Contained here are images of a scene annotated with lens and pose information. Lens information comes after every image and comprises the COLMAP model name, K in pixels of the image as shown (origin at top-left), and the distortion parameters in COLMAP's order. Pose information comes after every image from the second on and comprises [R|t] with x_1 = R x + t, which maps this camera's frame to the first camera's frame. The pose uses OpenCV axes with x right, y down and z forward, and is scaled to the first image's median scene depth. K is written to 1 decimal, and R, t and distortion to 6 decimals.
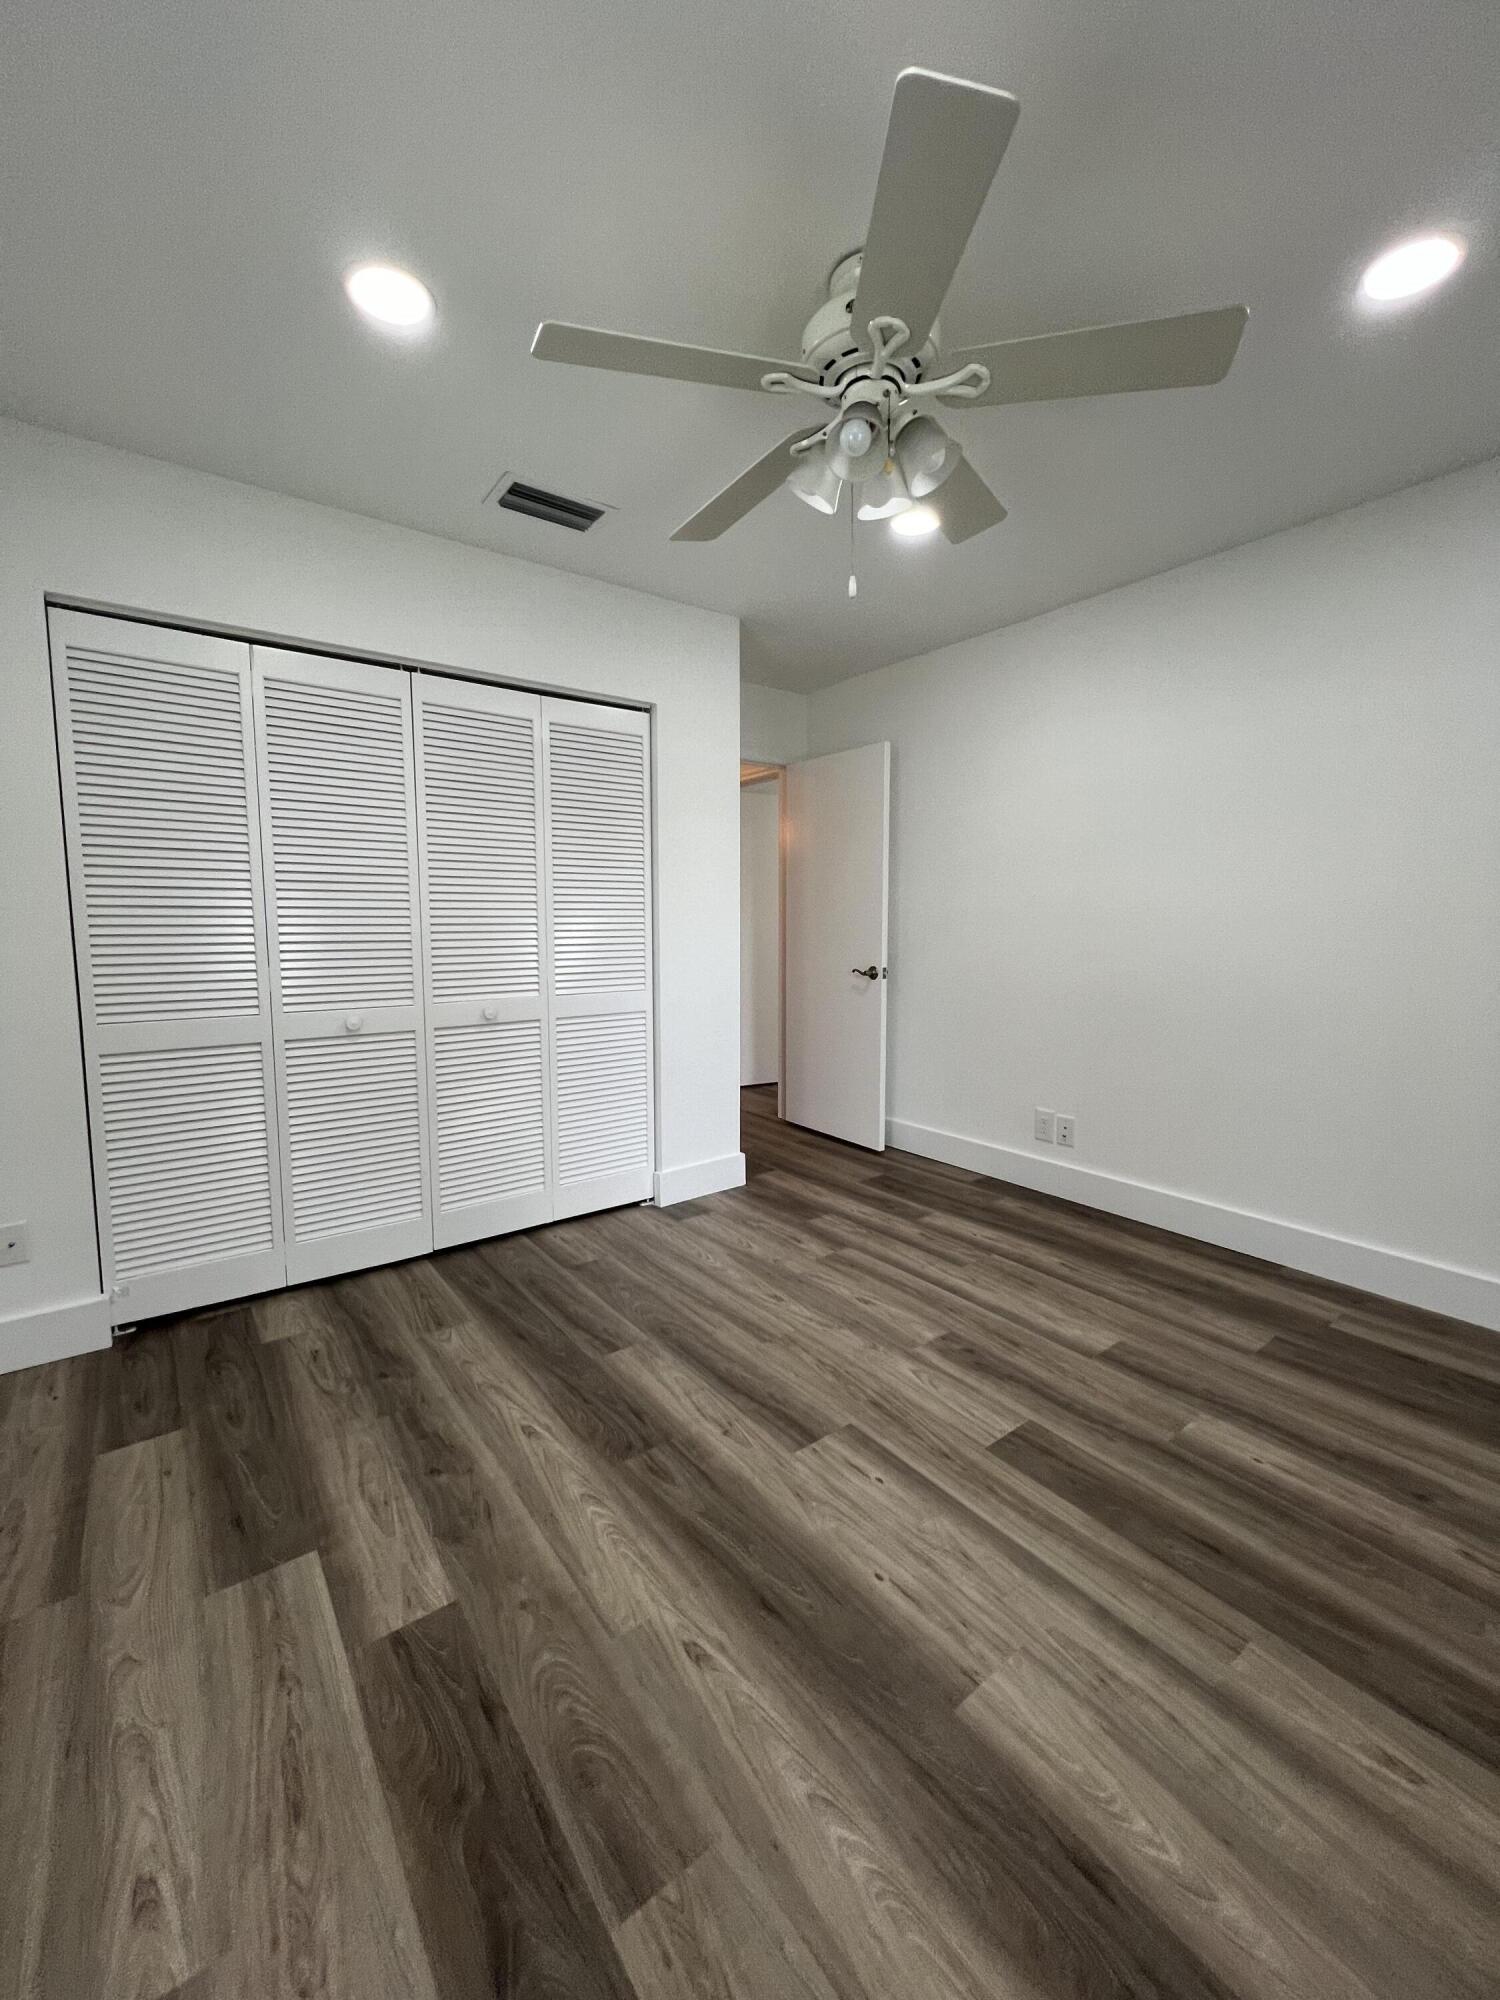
lens RADIAL K [[797.2, 0, 751.9], [0, 797.2, 996.8], [0, 0, 1]] dist [-0.001917, 0.000848]
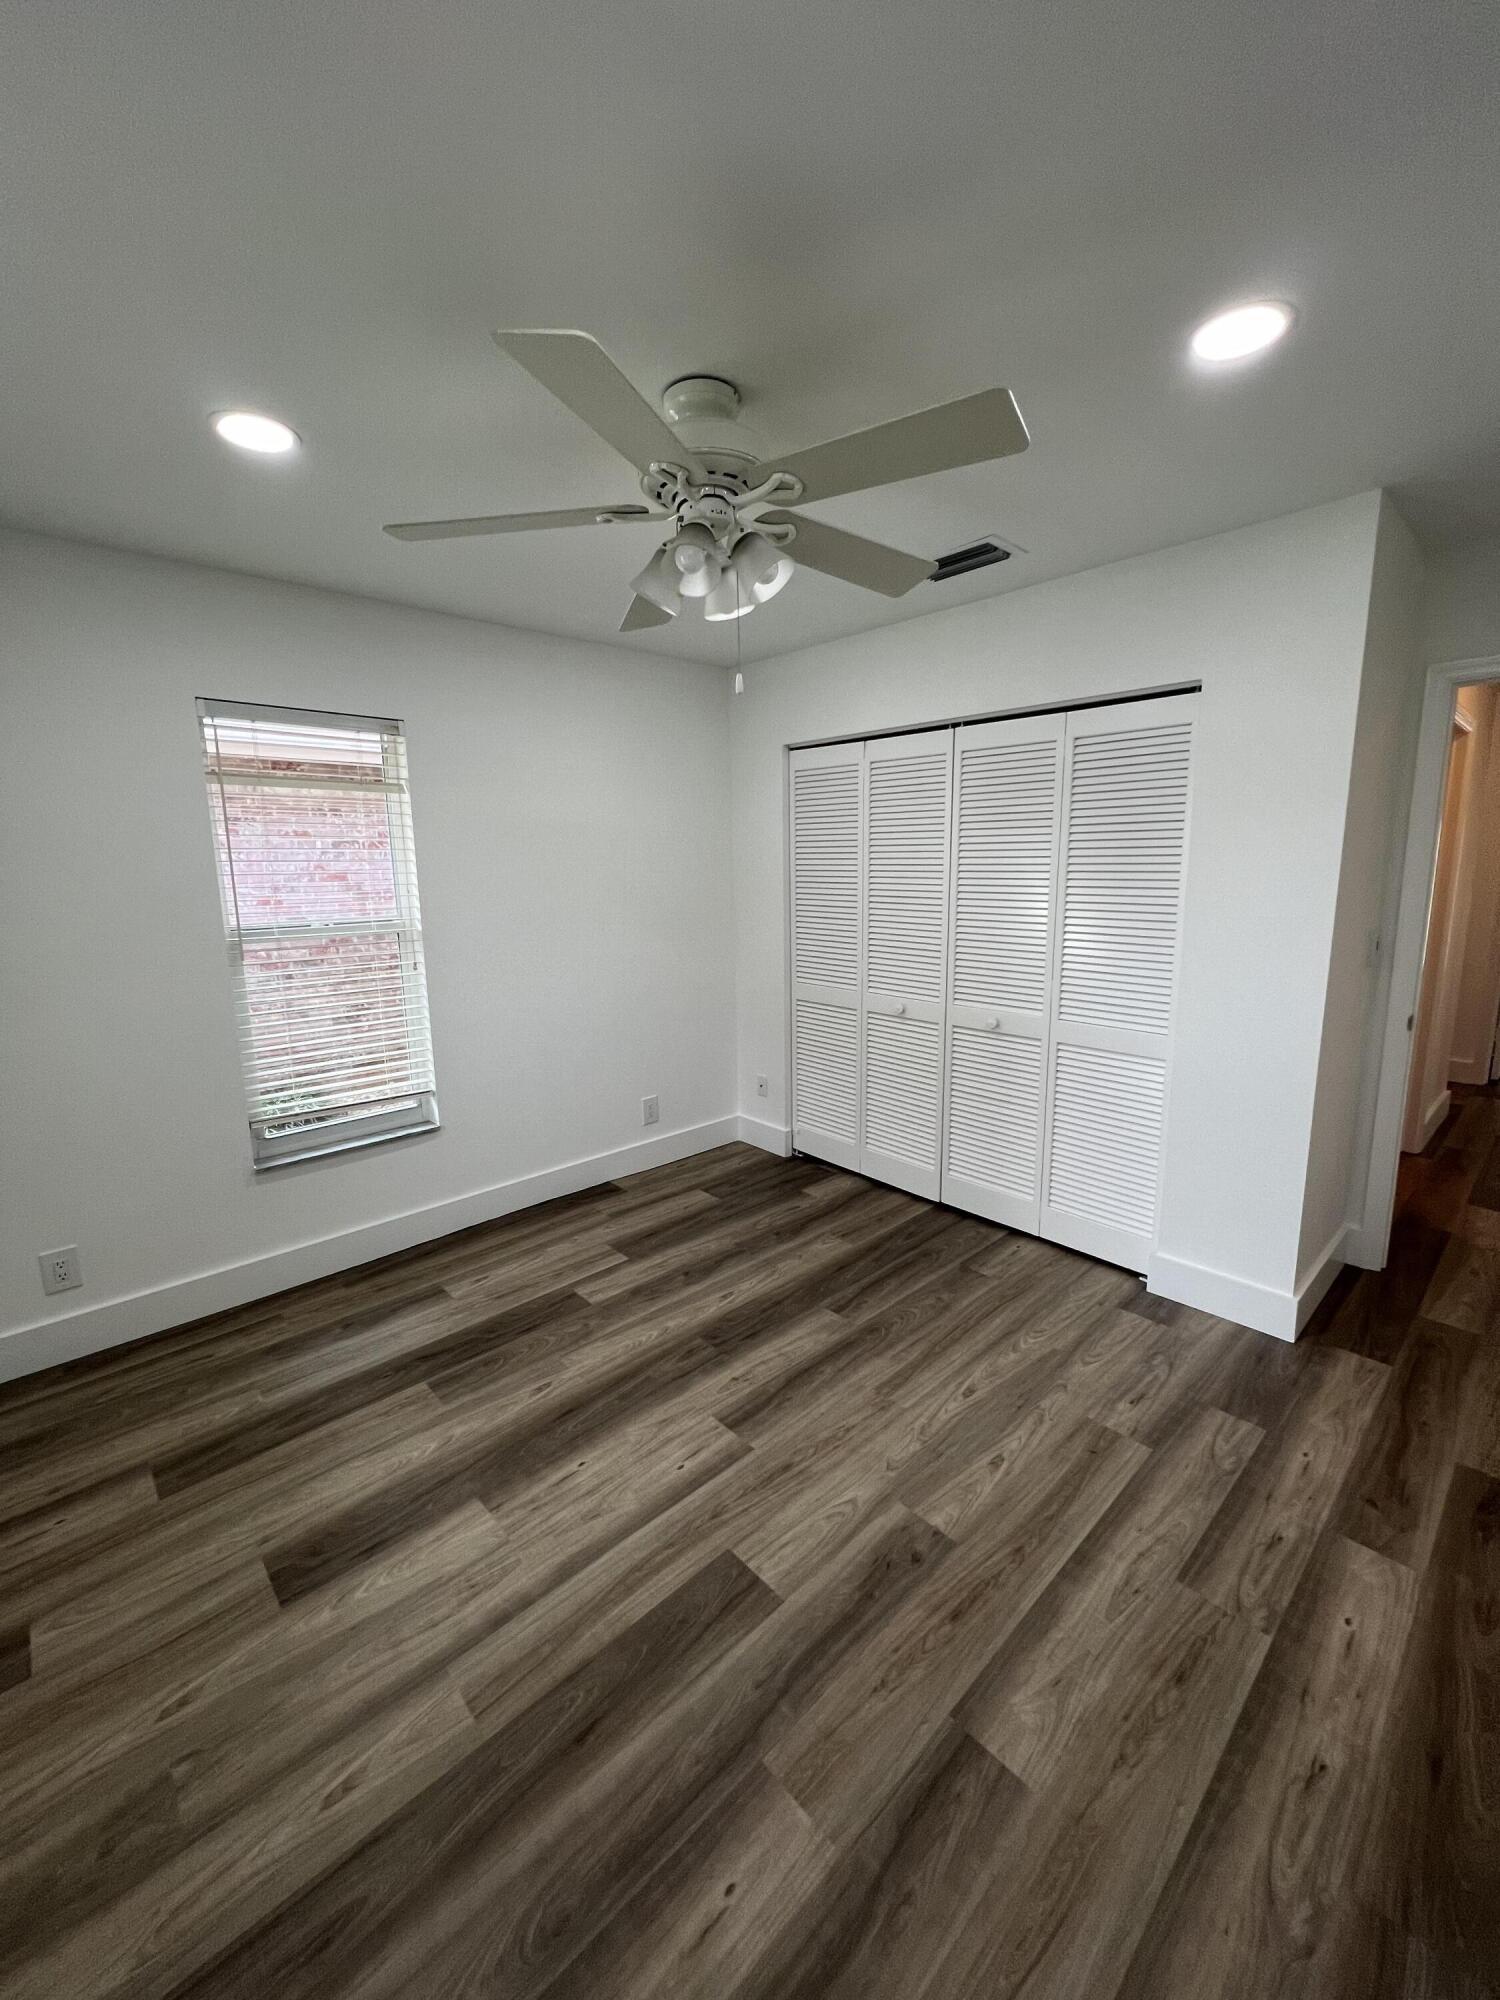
lens RADIAL K [[797.2, 0, 749.8], [0, 797.2, 989.8], [0, 0, 1]] dist [-0.001917, 0.000848]
pose [[0.099333, 0.161597, -0.981845, 1.096522], [-0.083518, 0.984597, 0.153600, -0.253056], [0.991543, 0.066745, 0.111299, 0.831683]]
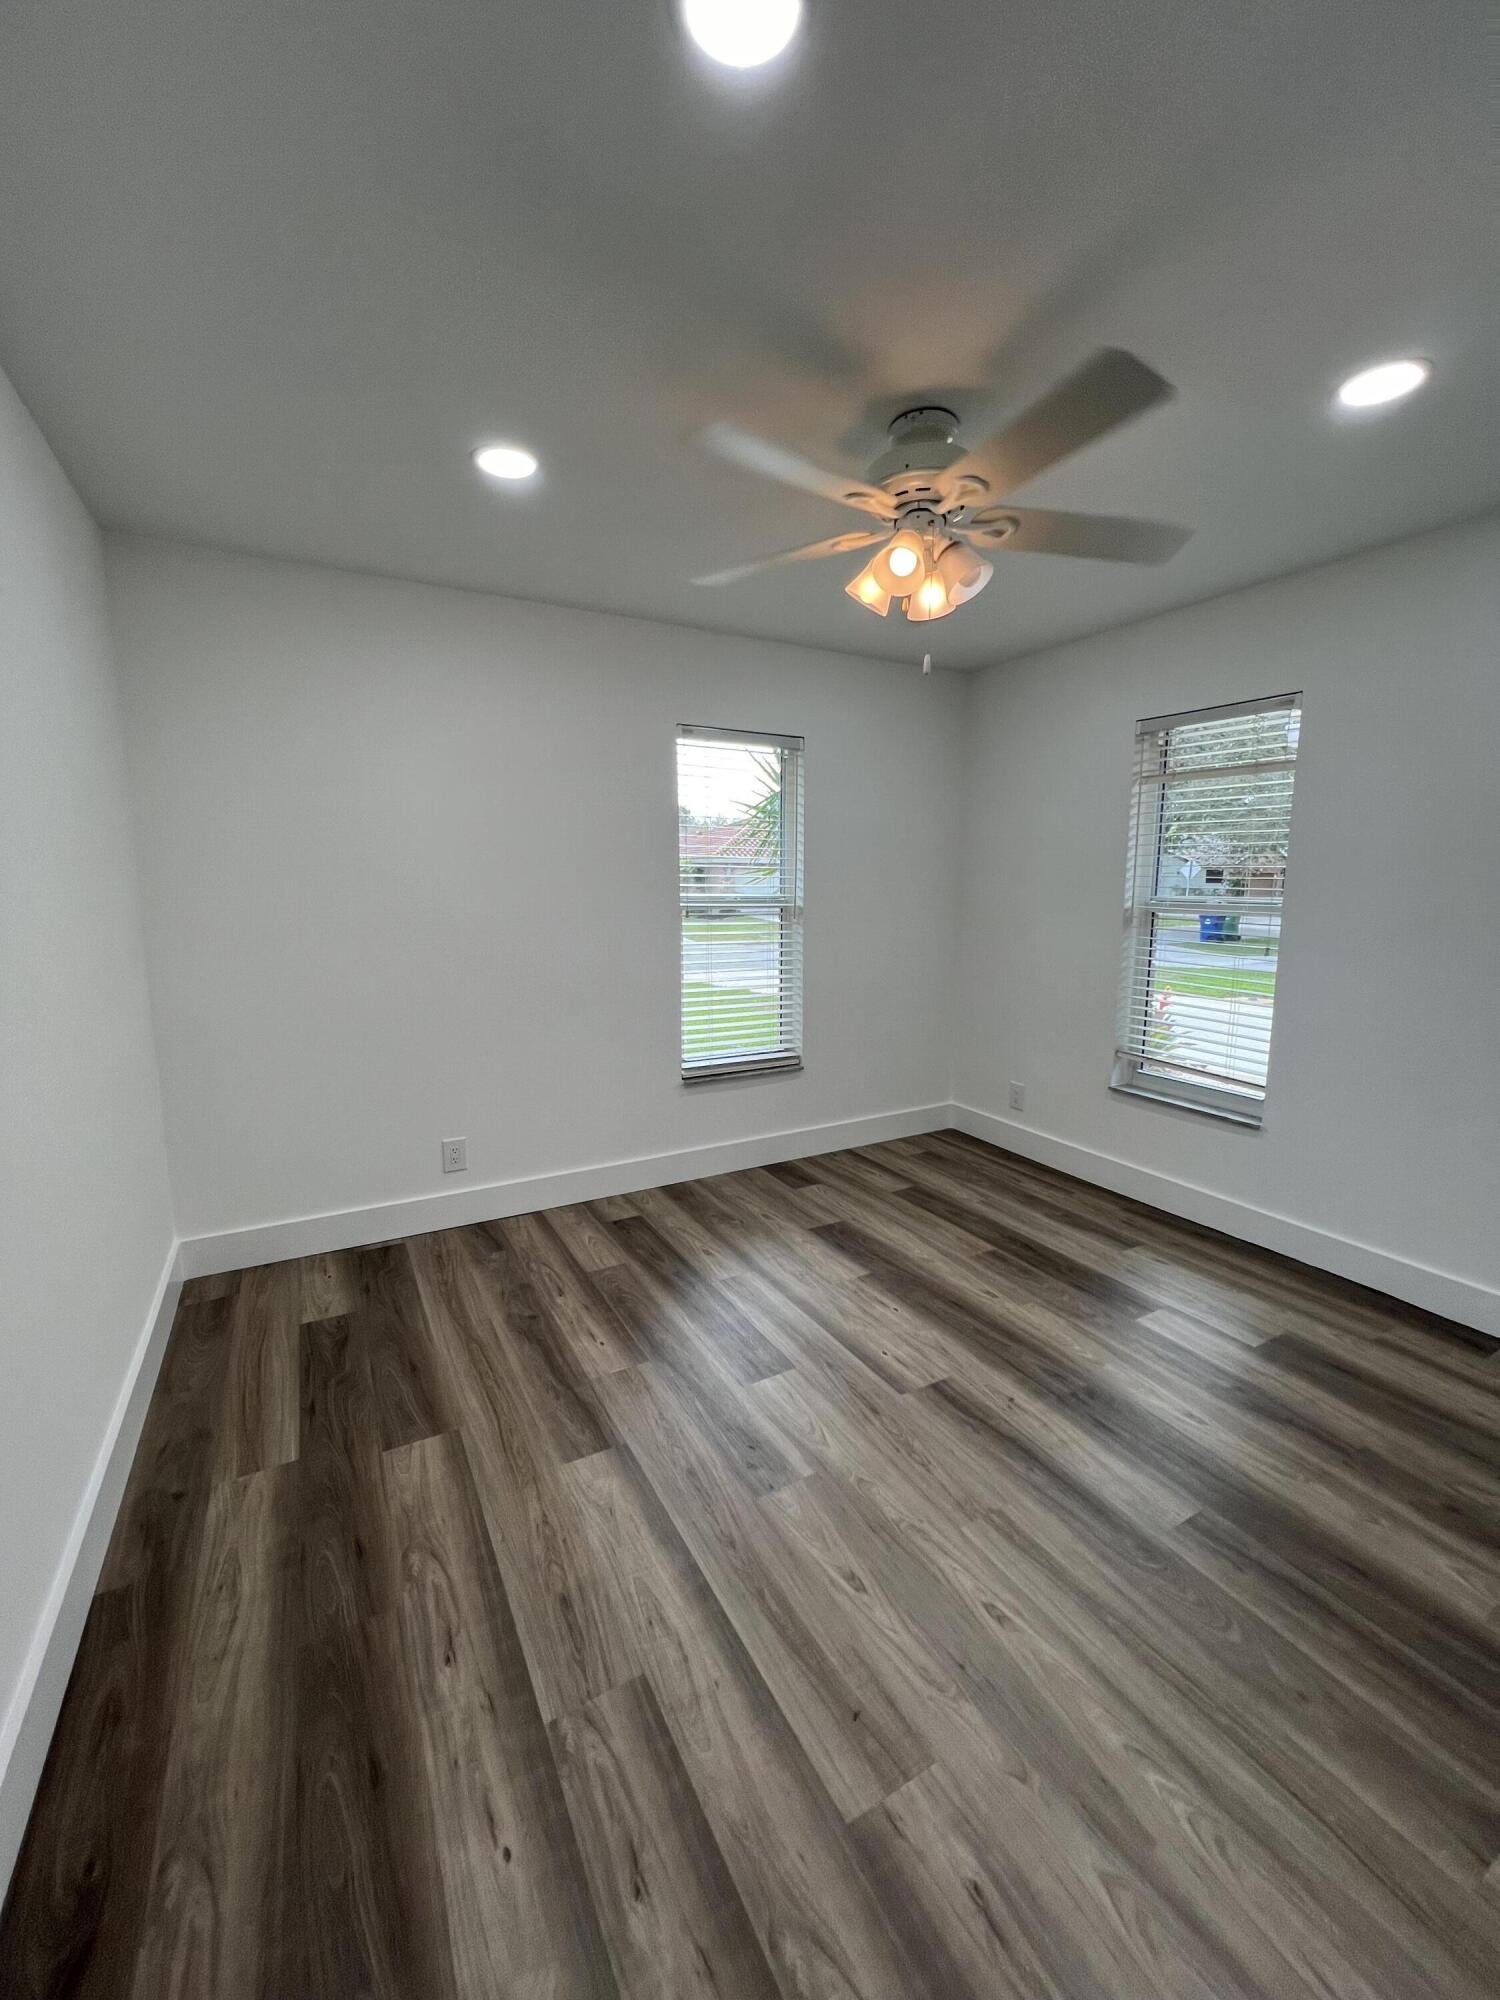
lens RADIAL K [[797.2, 0, 759.7], [0, 797.2, 992.5], [0, 0, 1]] dist [-0.001917, 0.000848]
pose [[-0.991440, -0.016117, 0.129566, 0.186248], [0.015351, 0.971081, 0.238256, -0.303886], [-0.129659, 0.238206, -0.962521, 1.995235]]
